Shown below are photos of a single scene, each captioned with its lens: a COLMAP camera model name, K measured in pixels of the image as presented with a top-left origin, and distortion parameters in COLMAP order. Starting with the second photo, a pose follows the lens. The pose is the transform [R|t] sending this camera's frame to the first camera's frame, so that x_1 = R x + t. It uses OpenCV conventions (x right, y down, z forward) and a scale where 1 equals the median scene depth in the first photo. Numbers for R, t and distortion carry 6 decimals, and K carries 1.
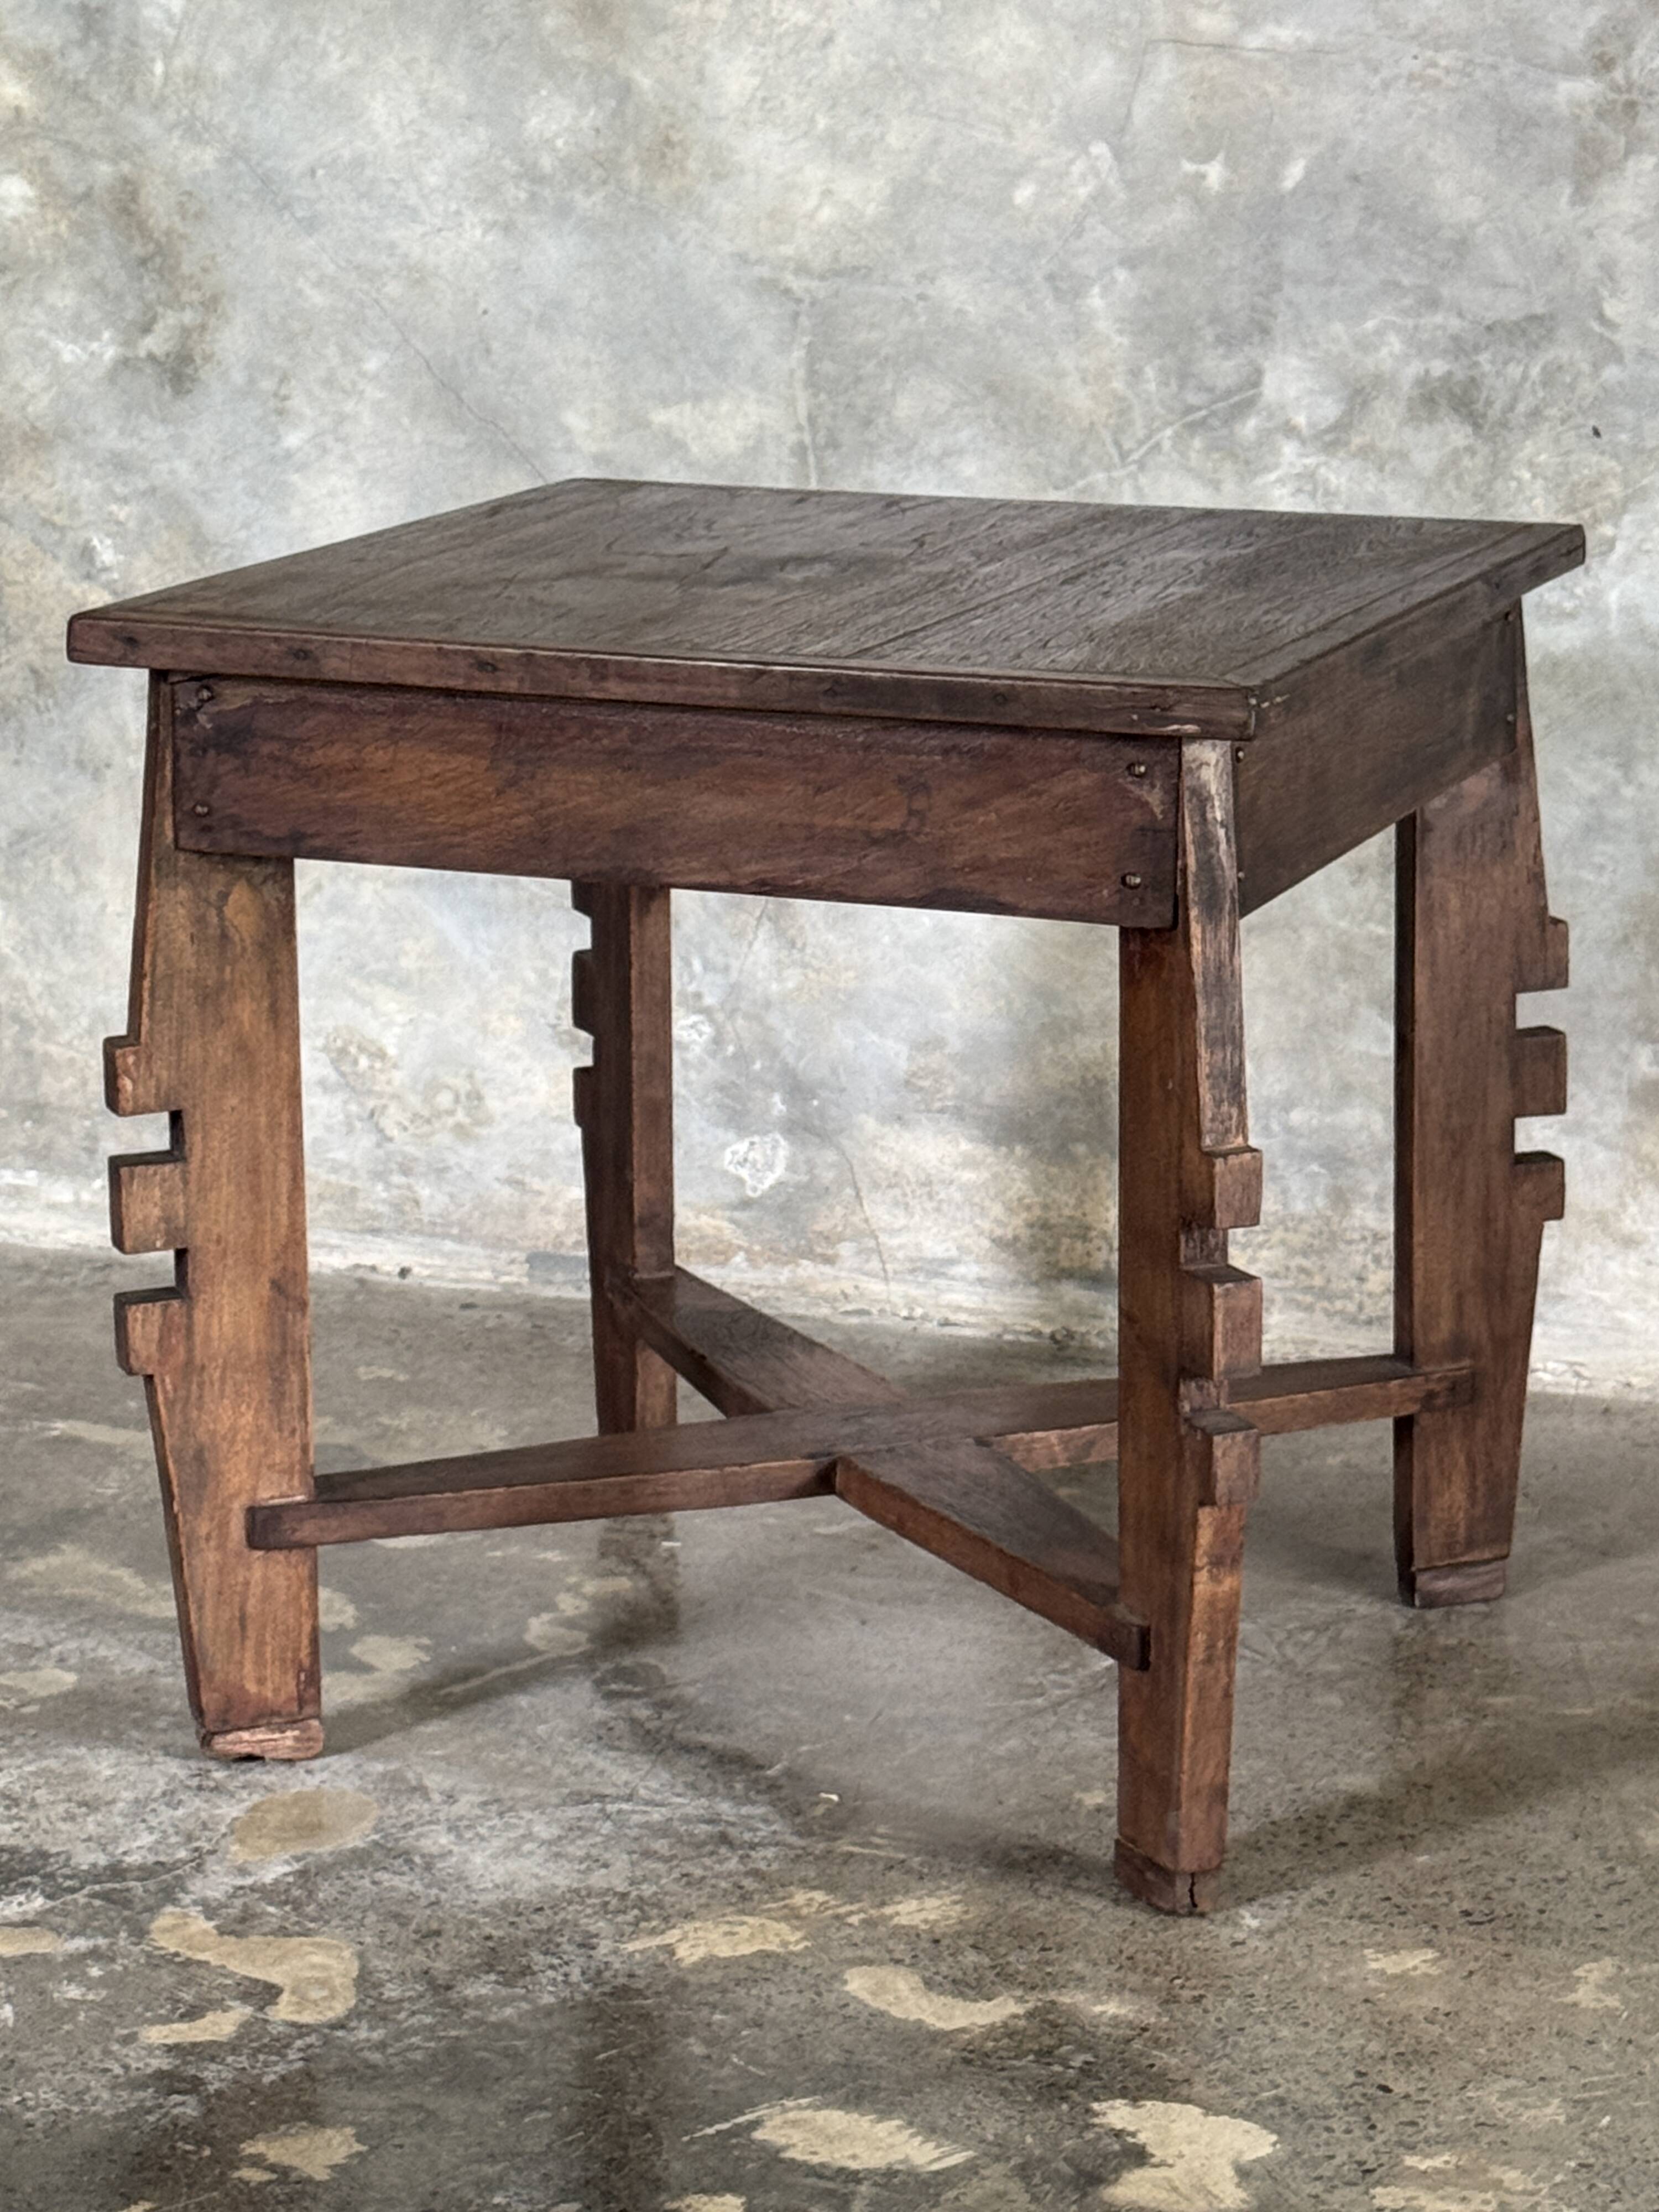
lens RADIAL K [[5717.9, 0, 820.5], [0, 5717.9, 1136.7], [0, 0, 1]] dist [0.120100, 0.000000]
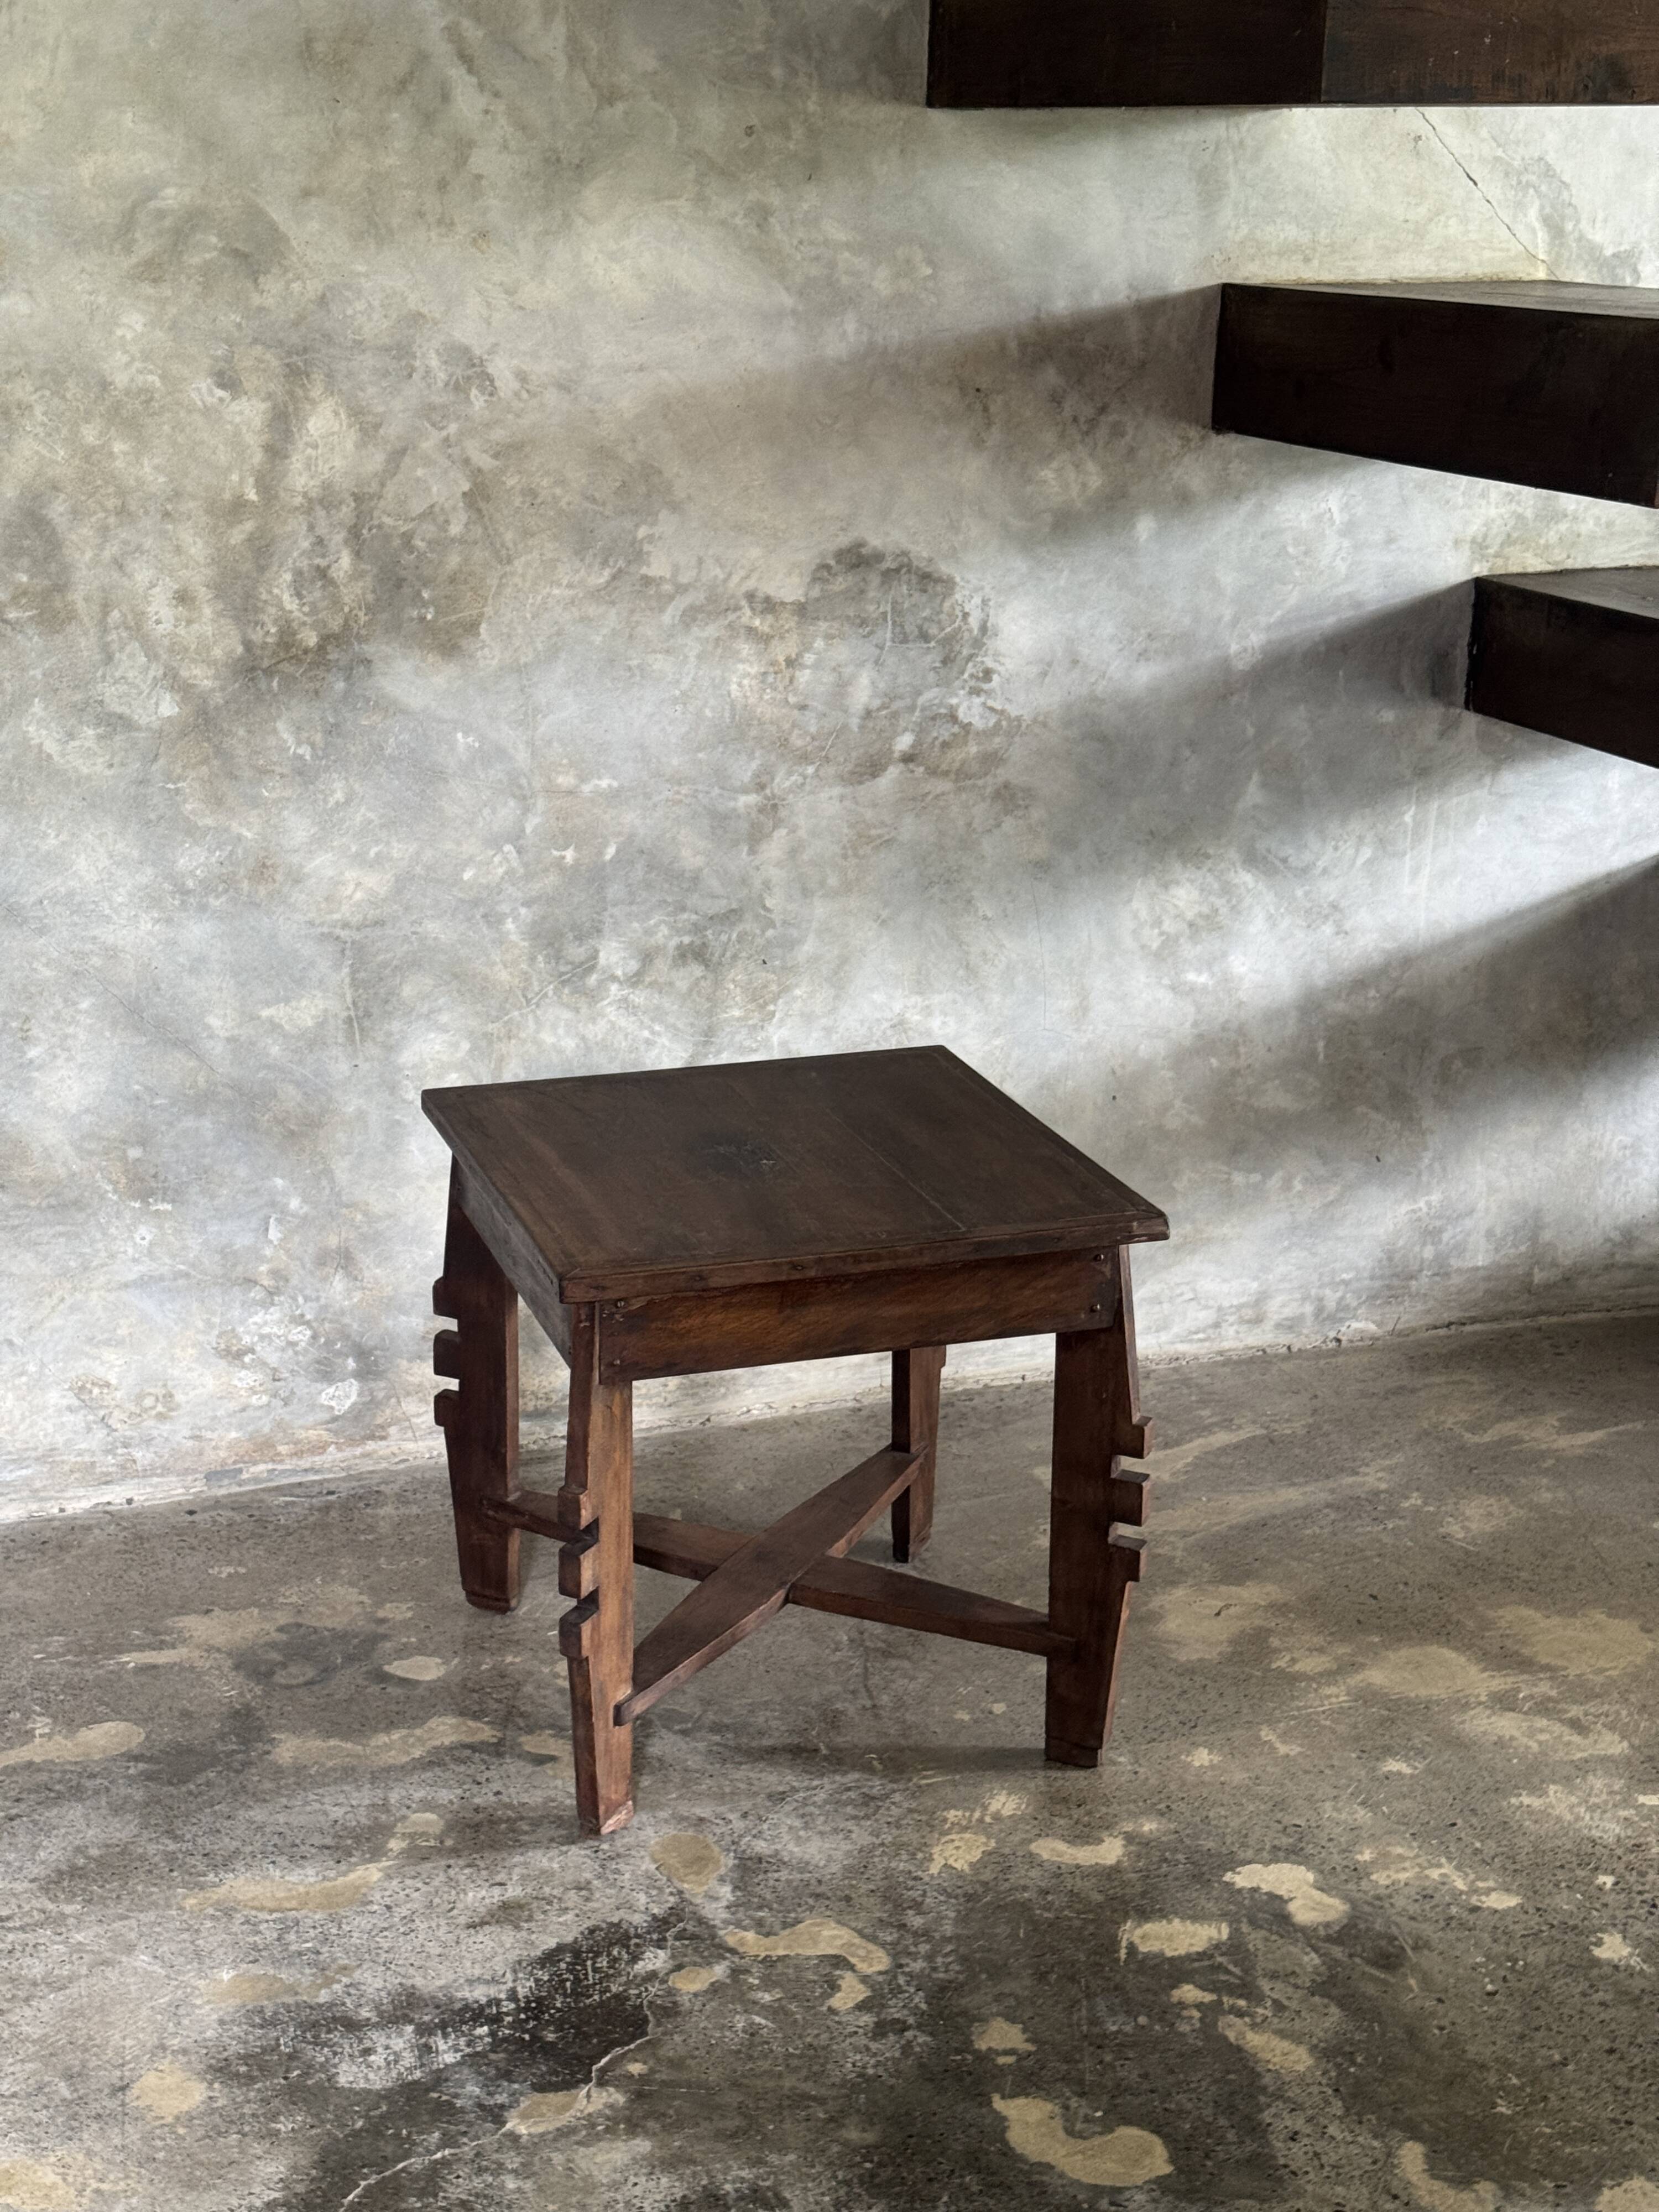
lens RADIAL K [[3119.2, 0, 840.6], [0, 3119.2, 1104.5], [0, 0, 1]] dist [0.121712, 0.000000]
pose [[0.758312, -0.185505, 0.624941, -0.532282], [0.137891, 0.982610, 0.124356, -0.202599], [-0.637142, -0.008127, 0.770704, 0.129740]]
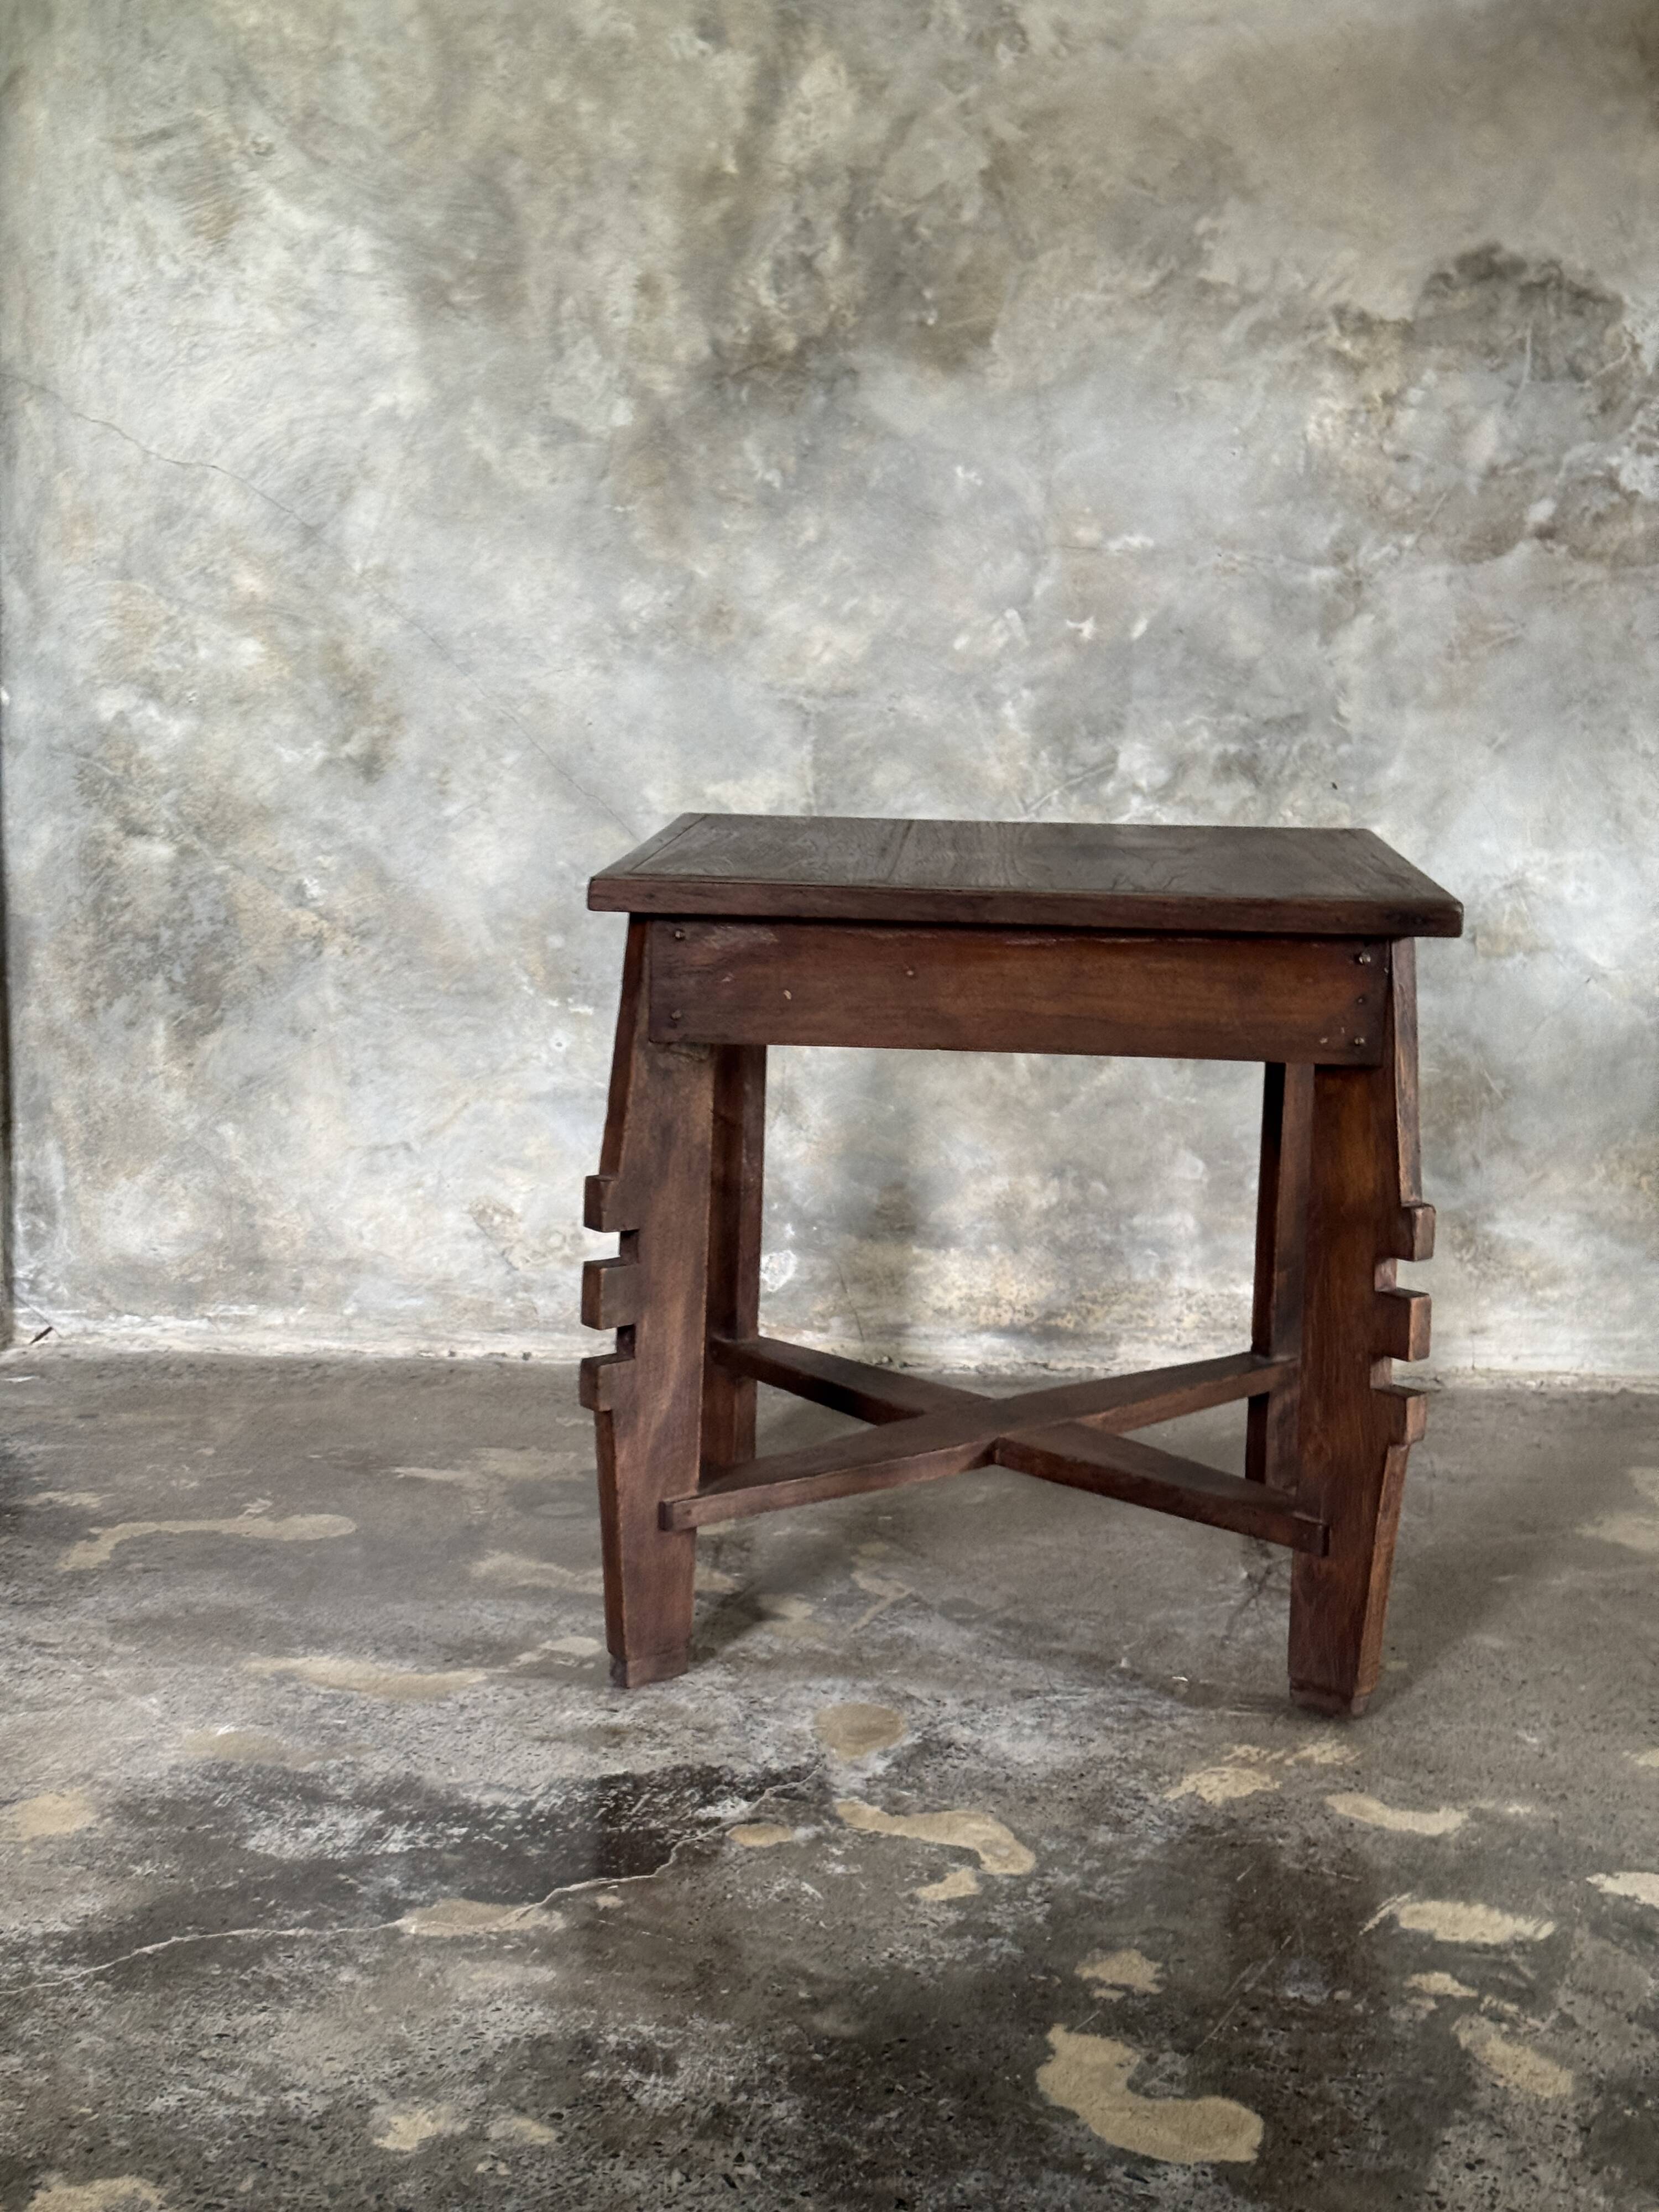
lens RADIAL K [[3119.2, 0, 794.0], [0, 3119.2, 1120.7], [0, 0, 1]] dist [0.121712, 0.000000]
pose [[0.958086, -0.040064, 0.283664, -0.259141], [0.054299, 0.997620, -0.042494, 0.000439], [-0.281287, 0.056116, 0.957982, 0.199243]]
